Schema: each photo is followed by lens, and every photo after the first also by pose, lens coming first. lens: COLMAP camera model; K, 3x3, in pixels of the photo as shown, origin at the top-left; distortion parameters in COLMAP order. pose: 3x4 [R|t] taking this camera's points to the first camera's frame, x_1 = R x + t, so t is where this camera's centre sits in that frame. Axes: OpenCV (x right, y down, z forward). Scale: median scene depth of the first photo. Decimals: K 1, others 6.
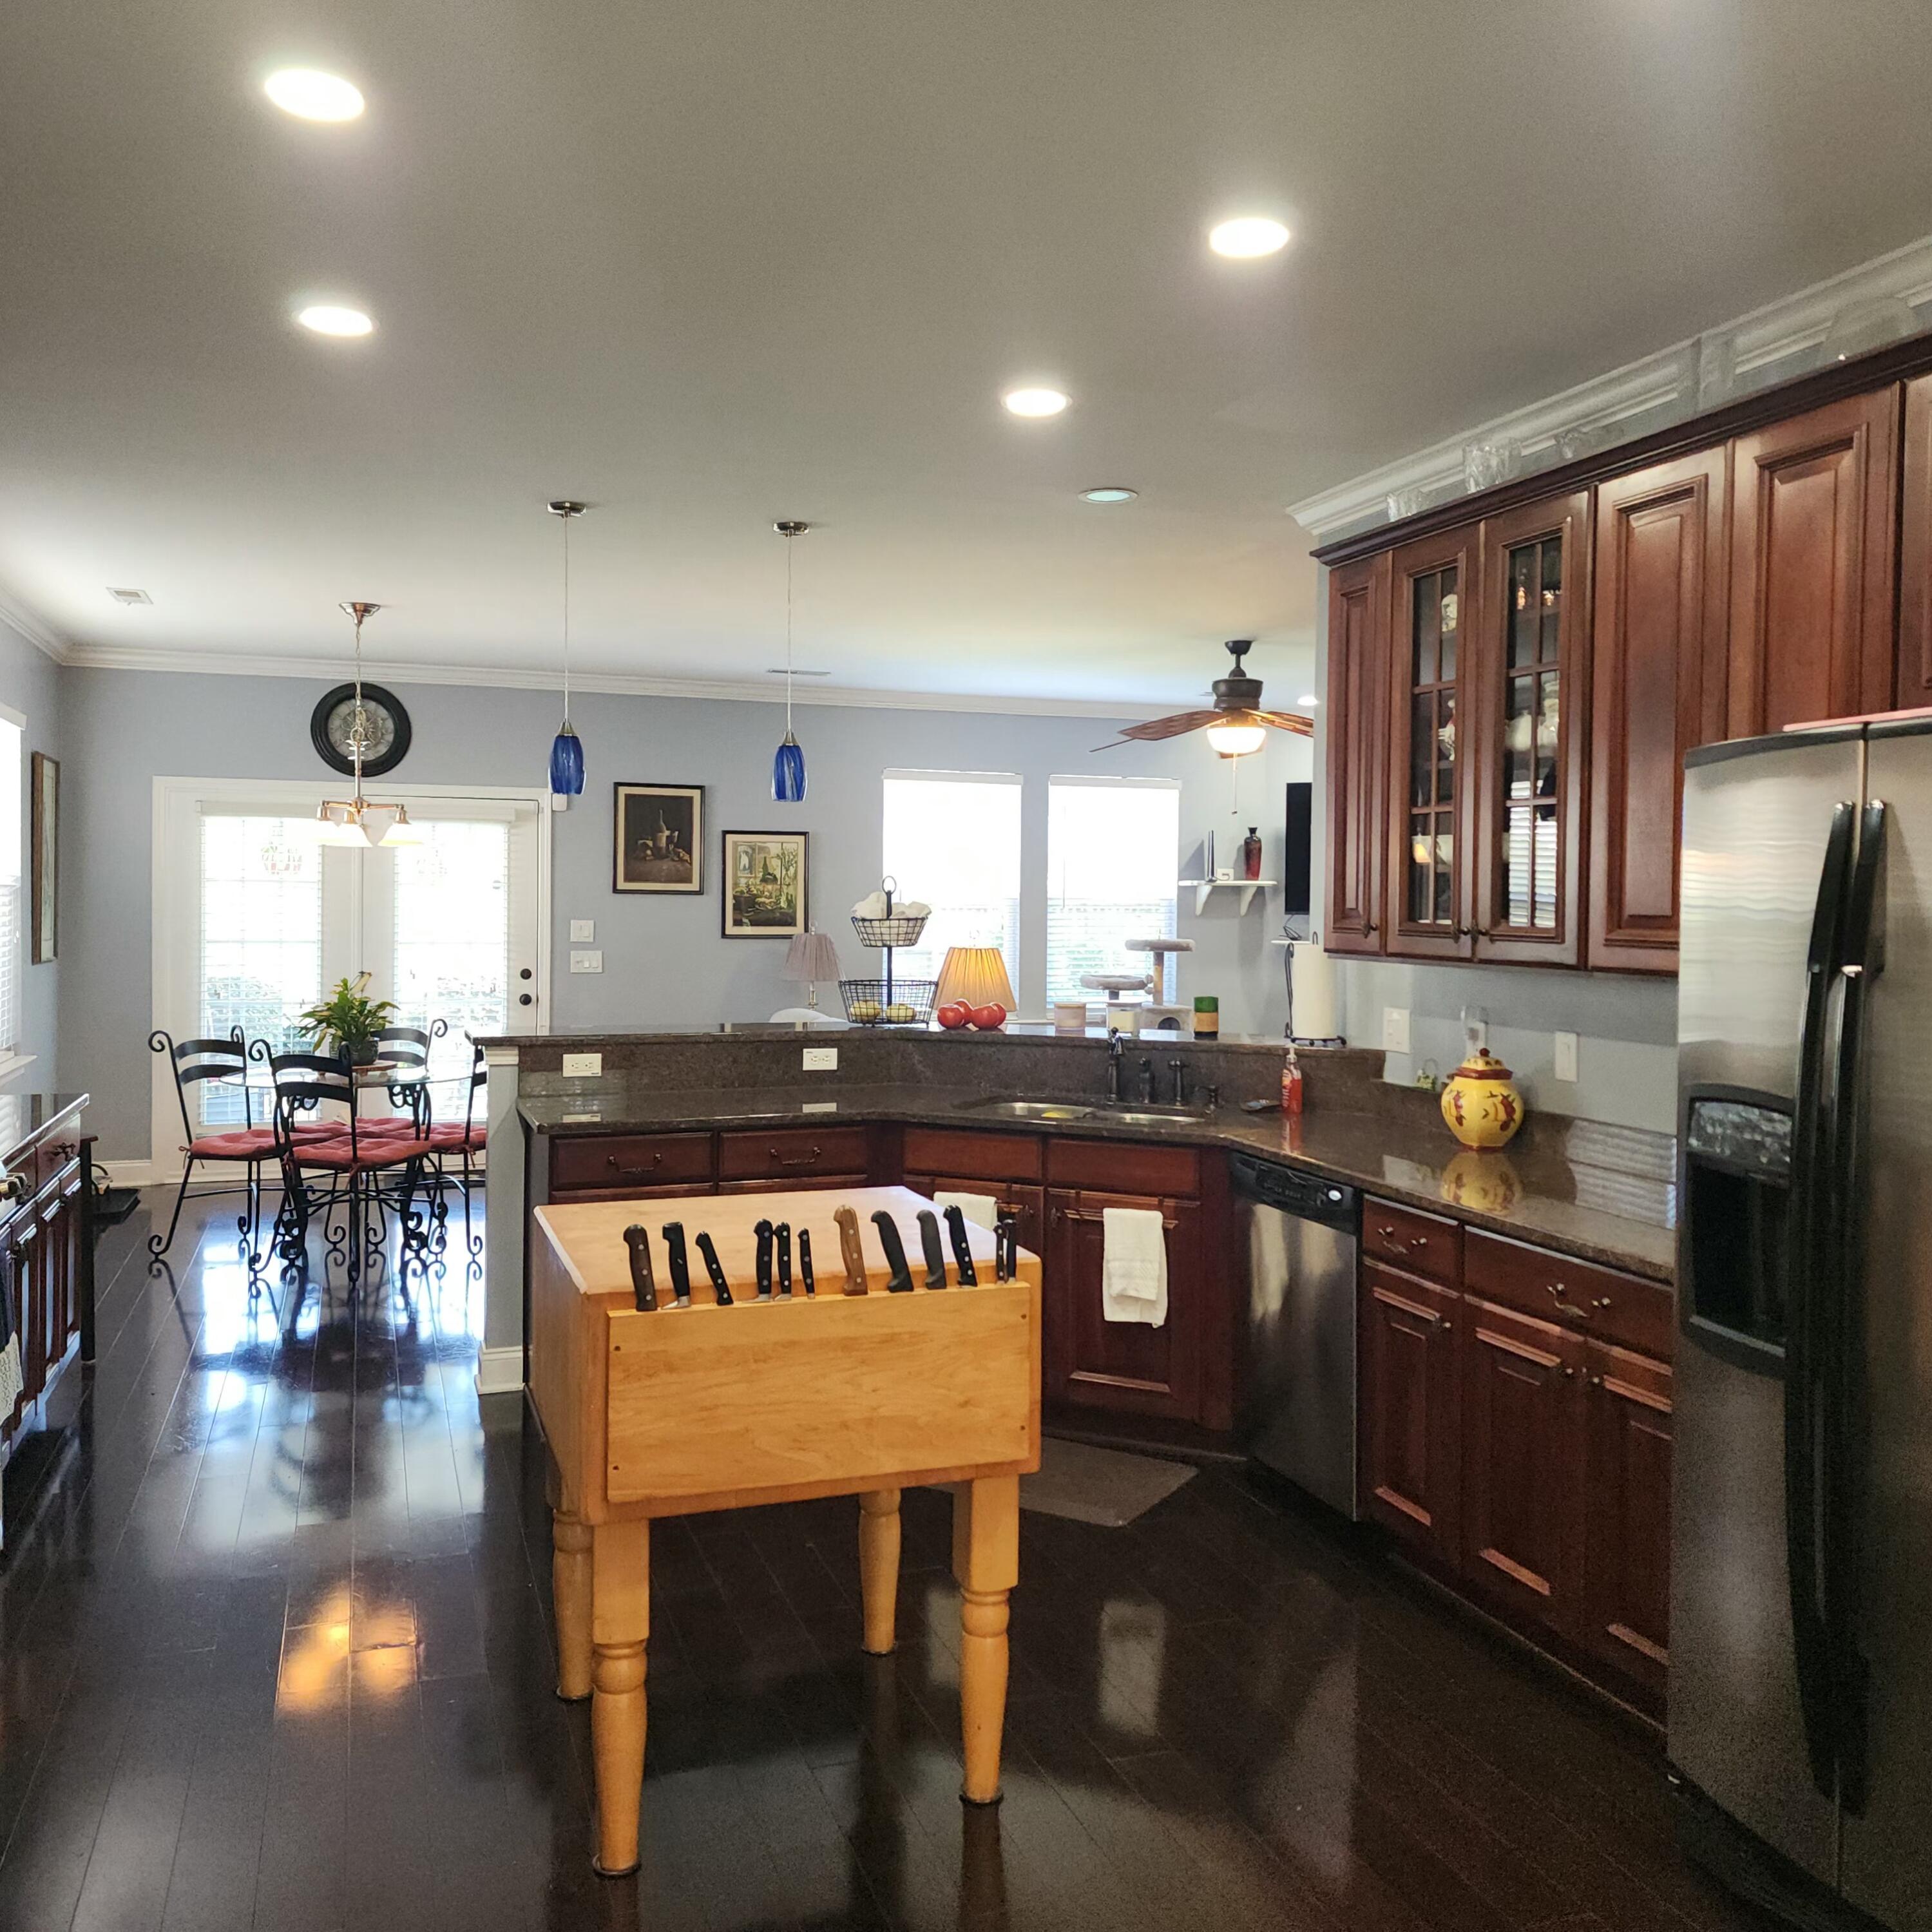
lens RADIAL K [[1722.3, 0, 959.5], [0, 1722.3, 937.2], [0, 0, 1]] dist [0.119038, -0.148837]
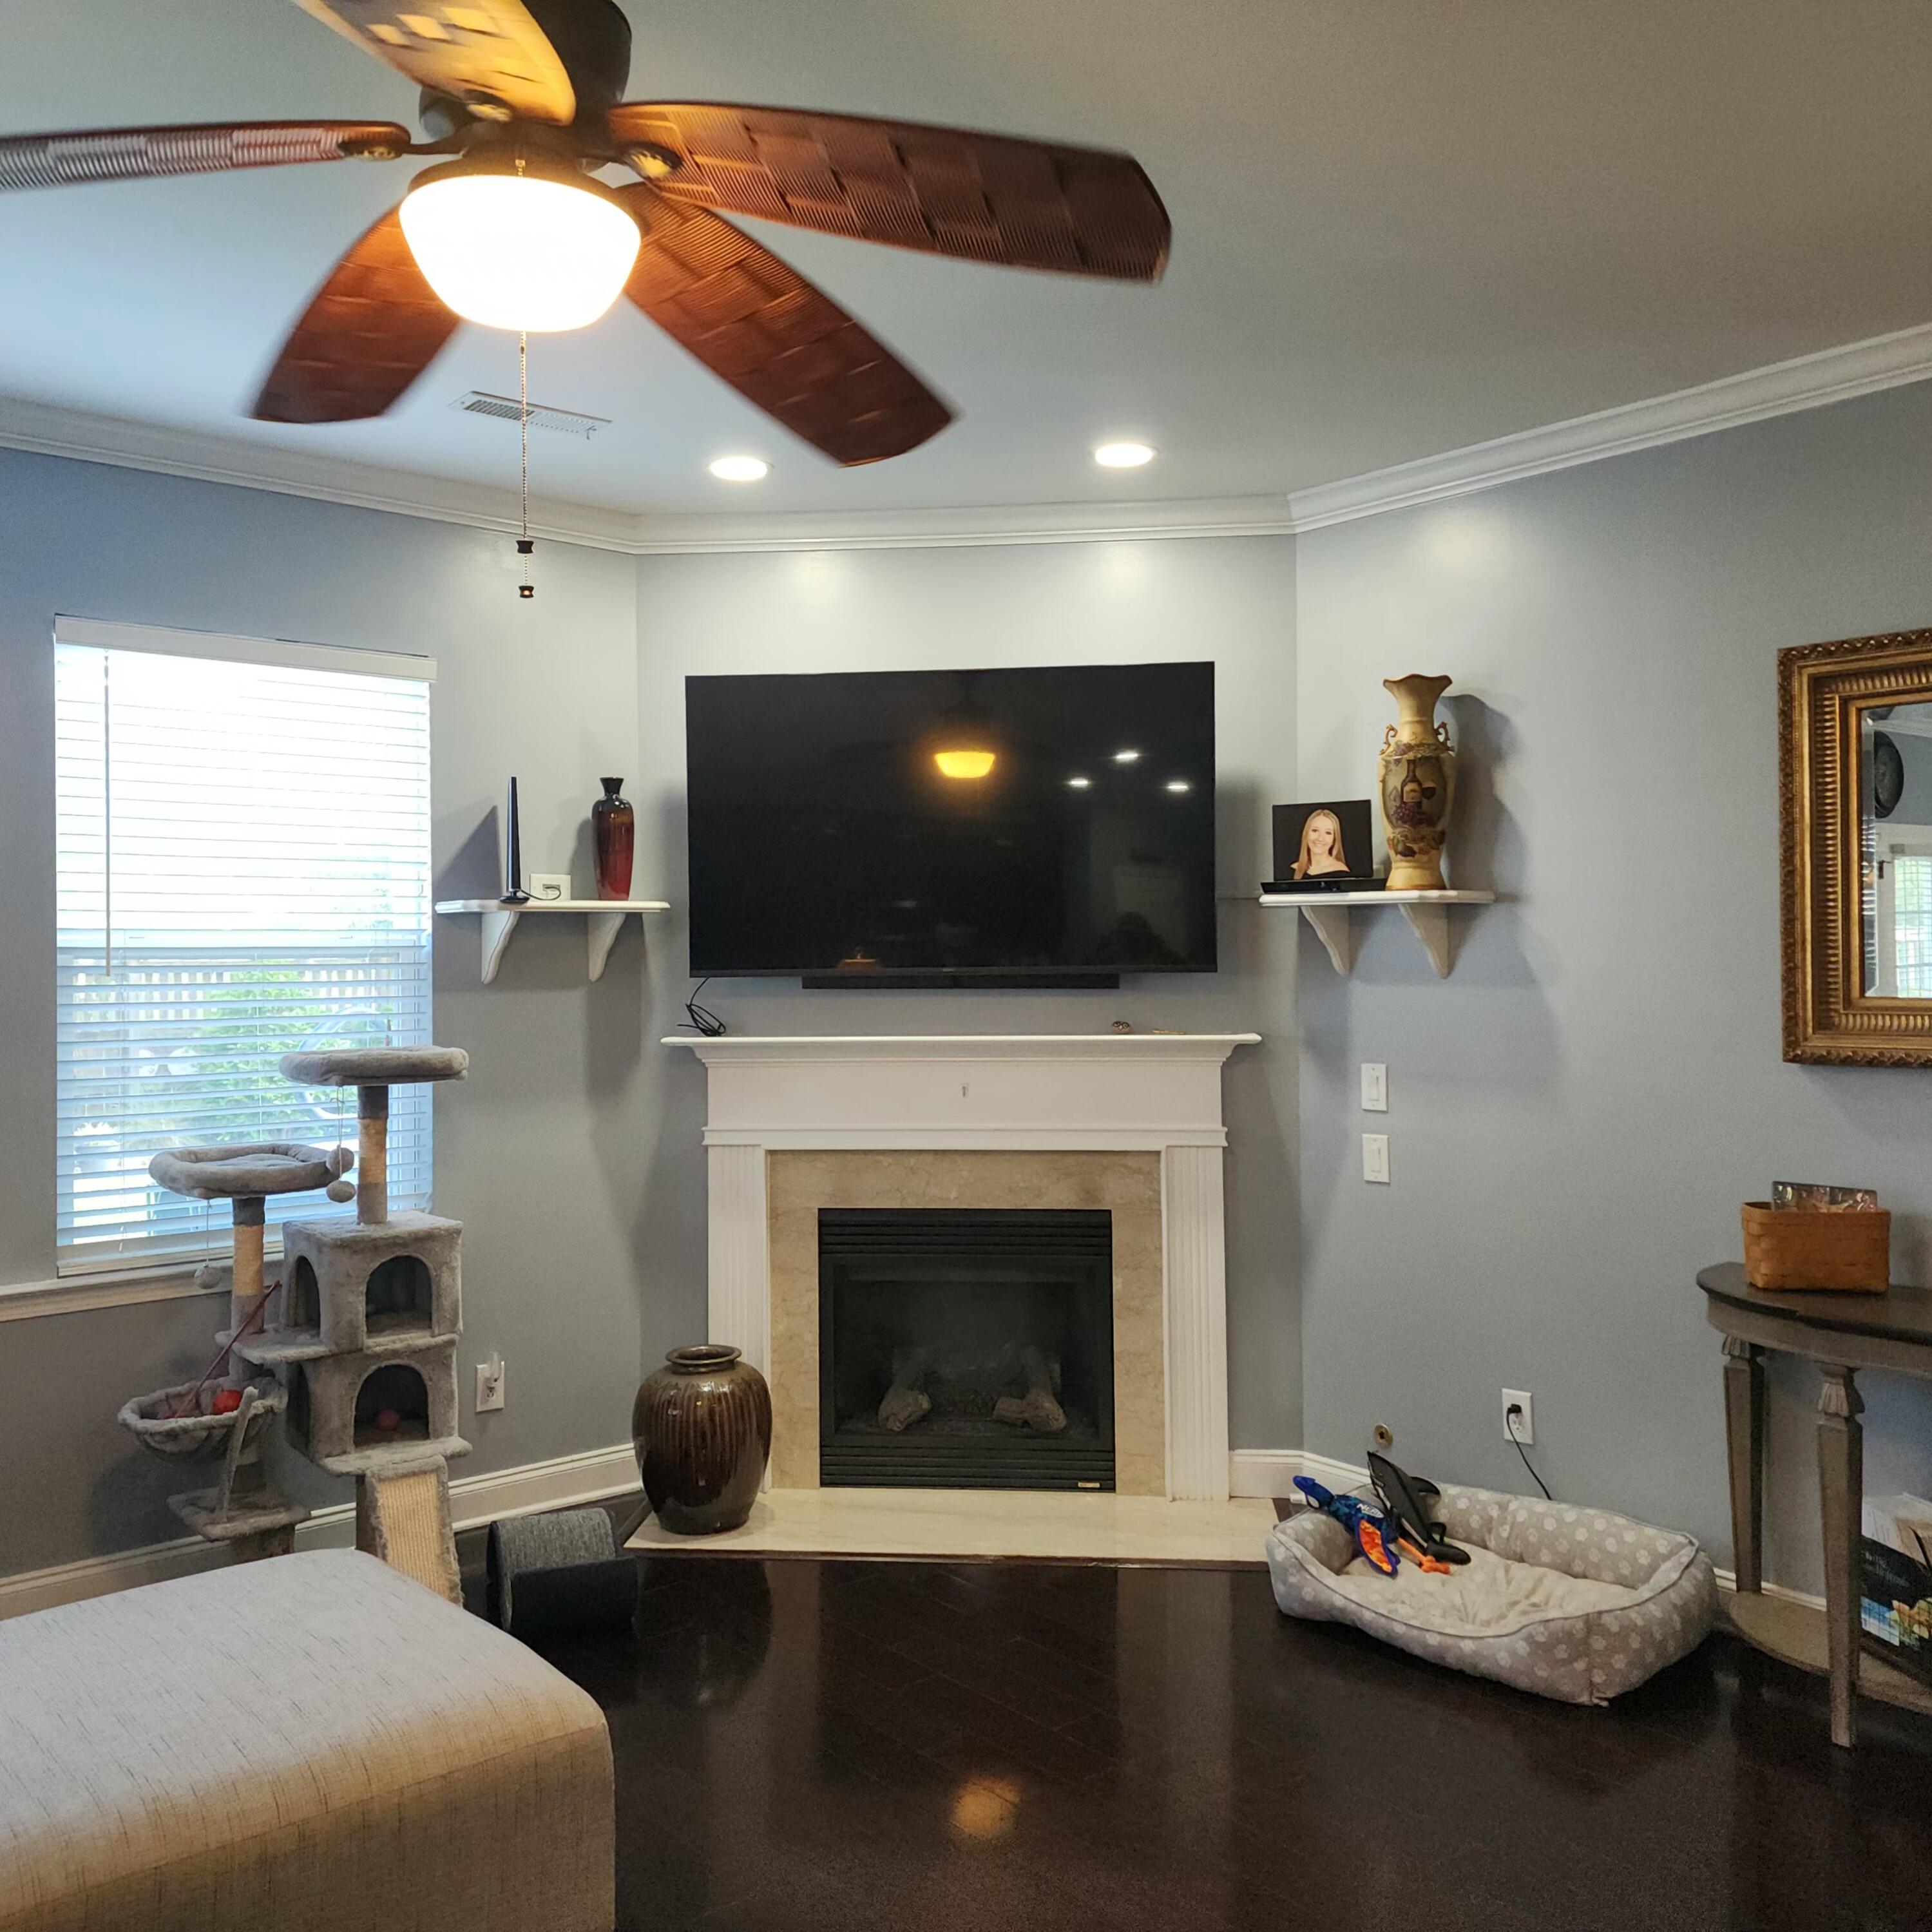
lens RADIAL K [[1722.3, 0, 959.5], [0, 1722.3, 937.2], [0, 0, 1]] dist [0.119038, -0.148837]
pose [[0.934963, -0.013849, 0.354476, 0.189252], [0.022821, 0.999516, -0.021143, -0.024141], [-0.354011, 0.027858, 0.934826, 1.105878]]
